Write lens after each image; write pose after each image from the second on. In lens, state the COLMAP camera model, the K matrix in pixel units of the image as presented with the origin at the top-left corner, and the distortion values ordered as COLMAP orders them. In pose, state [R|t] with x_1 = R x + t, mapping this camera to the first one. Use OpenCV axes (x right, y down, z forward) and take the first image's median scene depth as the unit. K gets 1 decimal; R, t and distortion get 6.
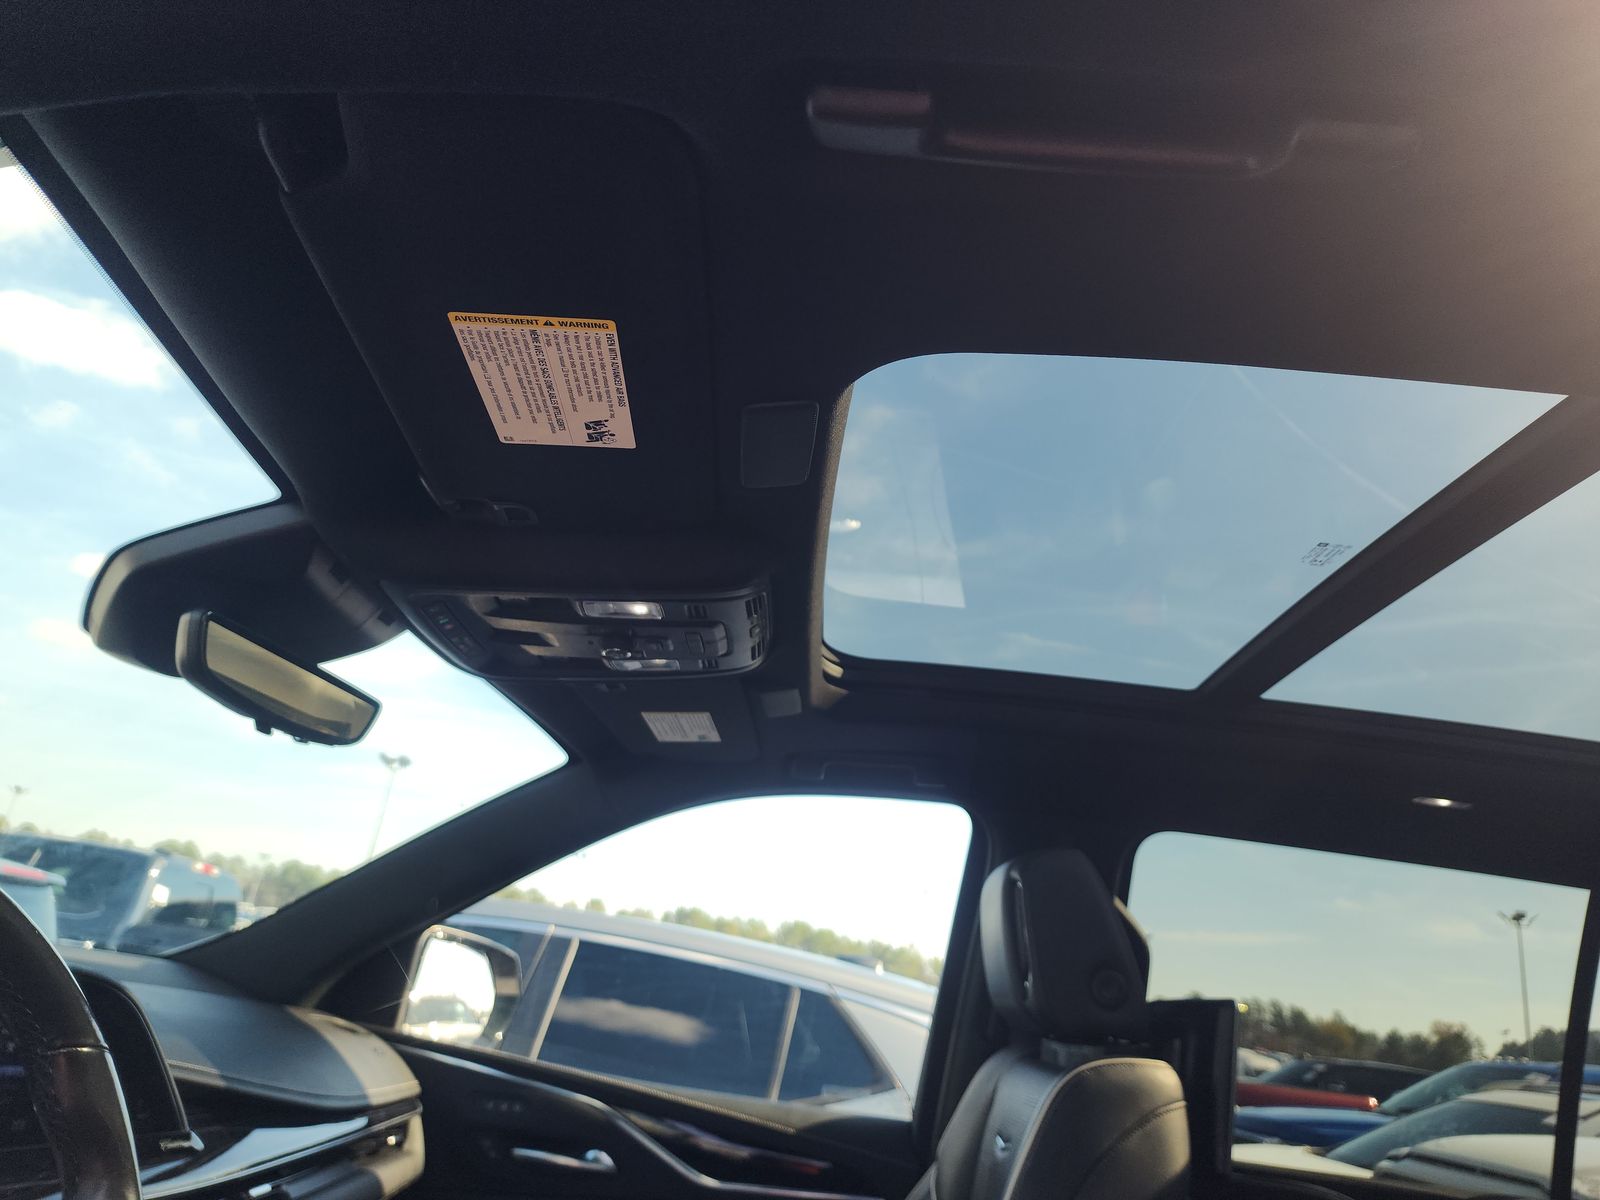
lens RADIAL K [[1120.9, 0, 800.0], [0, 1120.9, 600.0], [0, 0, 1]] dist [0.064772, -0.001595]
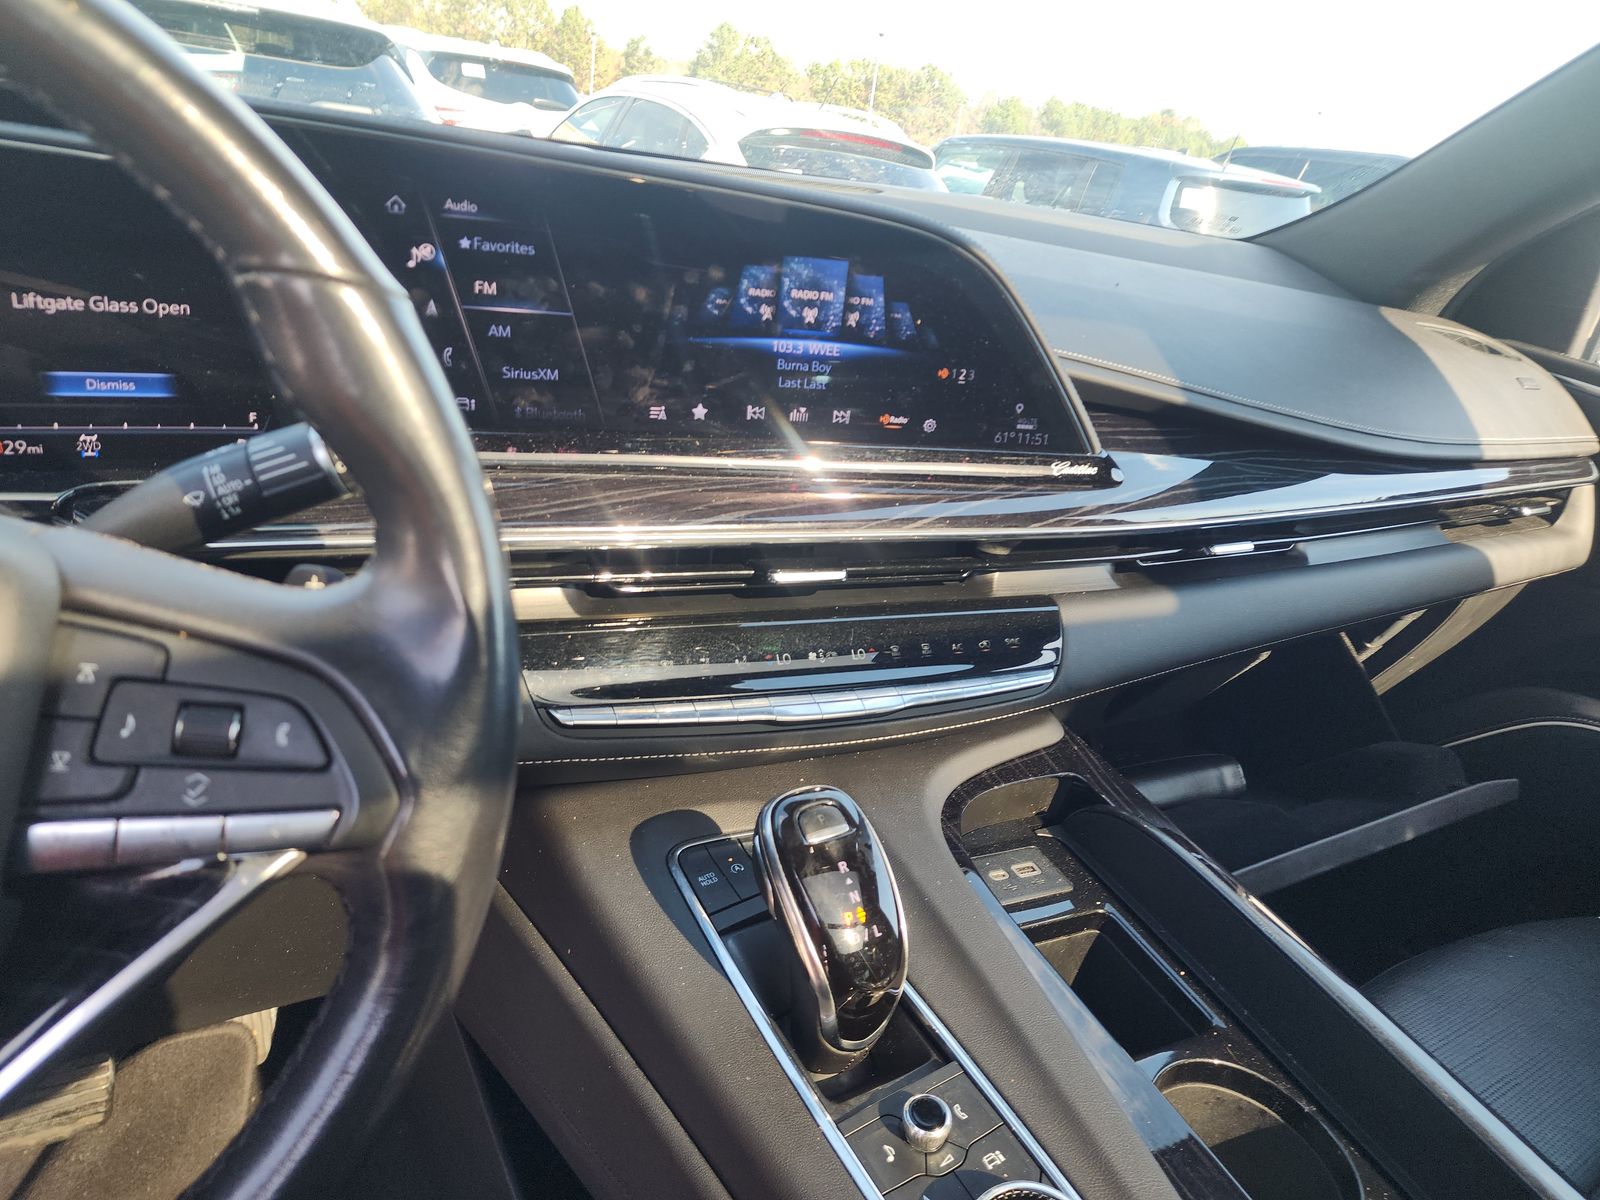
lens RADIAL K [[1120.9, 0, 800.0], [0, 1120.9, 600.0], [0, 0, 1]] dist [0.064772, -0.001595]
pose [[0.548024, 0.234147, -0.803022, -0.043417], [0.231849, 0.879886, 0.414785, 0.140739], [0.803689, -0.413492, 0.427912, 0.346817]]
